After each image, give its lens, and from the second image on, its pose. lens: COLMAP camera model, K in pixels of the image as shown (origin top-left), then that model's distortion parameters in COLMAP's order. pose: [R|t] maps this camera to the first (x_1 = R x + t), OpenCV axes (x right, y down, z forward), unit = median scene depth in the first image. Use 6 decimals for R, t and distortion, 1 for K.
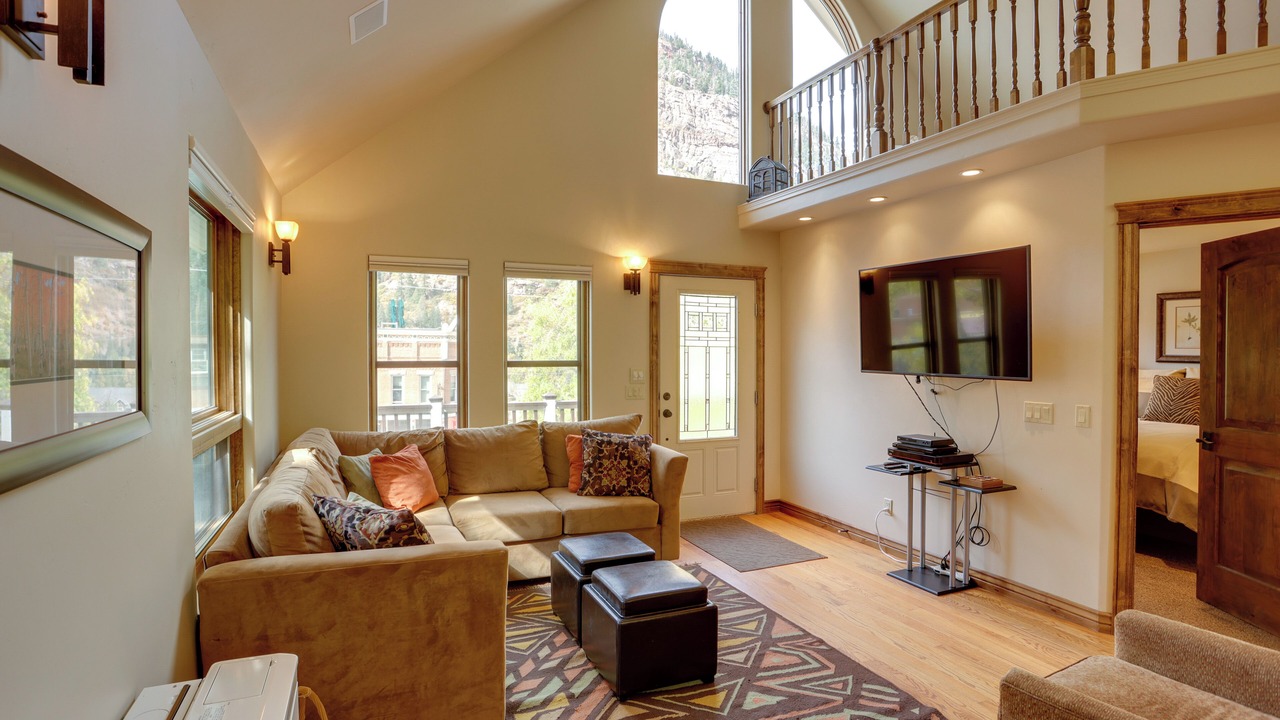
lens RADIAL K [[628.6, 0, 627.2], [0, 628.6, 361.5], [0, 0, 1]] dist [-0.063384, 0.035278]
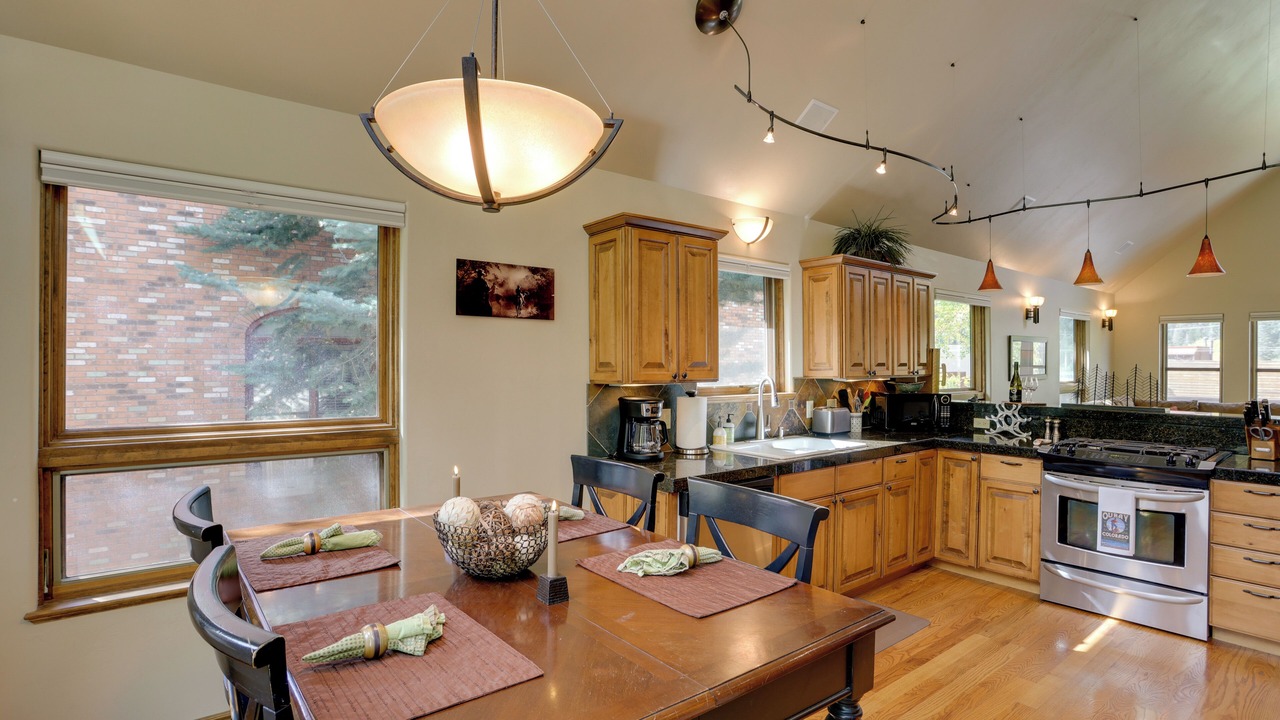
lens RADIAL K [[628.6, 0, 627.2], [0, 628.6, 361.5], [0, 0, 1]] dist [-0.063384, 0.035278]
pose [[0.249220, 0.003595, -0.968440, 1.078918], [-0.015349, 0.999882, -0.000238, 0.007752], [0.968325, 0.014924, 0.249246, -1.189812]]
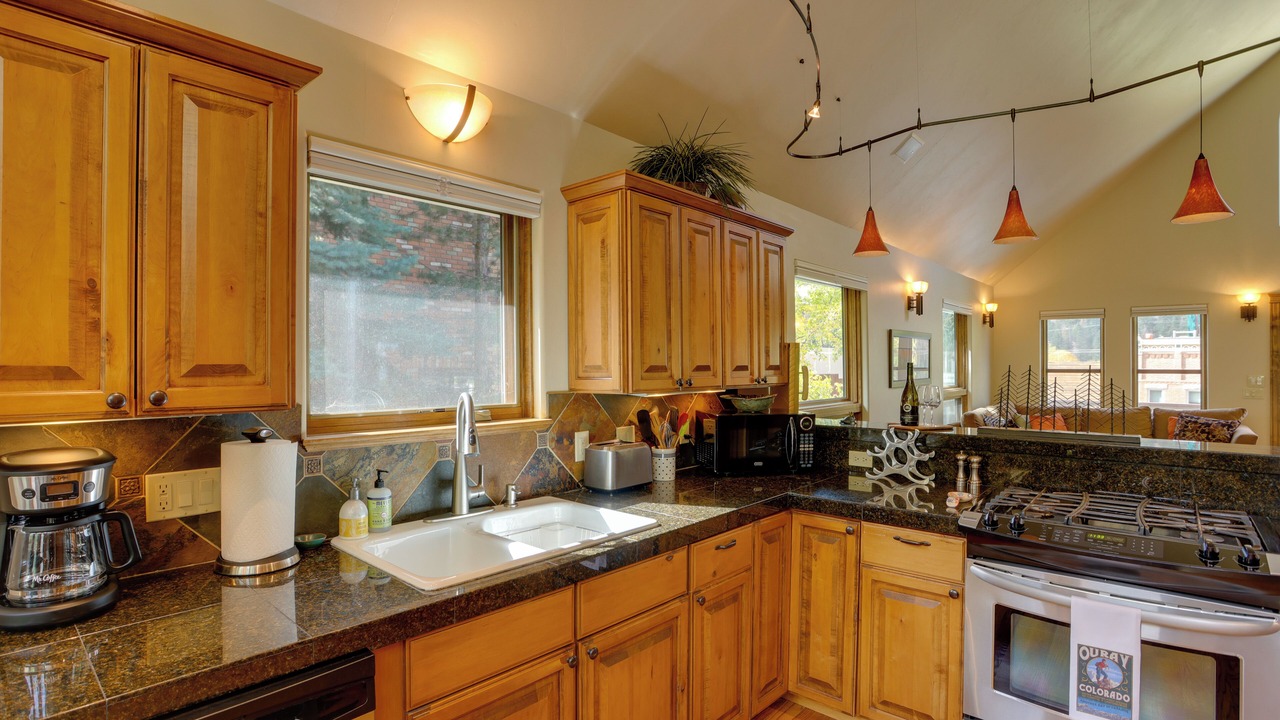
lens RADIAL K [[628.6, 0, 627.2], [0, 628.6, 361.5], [0, 0, 1]] dist [-0.063384, 0.035278]
pose [[0.413517, -0.003106, -0.910491, 0.717459], [-0.010435, 0.999912, -0.008150, 0.005450], [0.910437, 0.012871, 0.413448, -0.848410]]
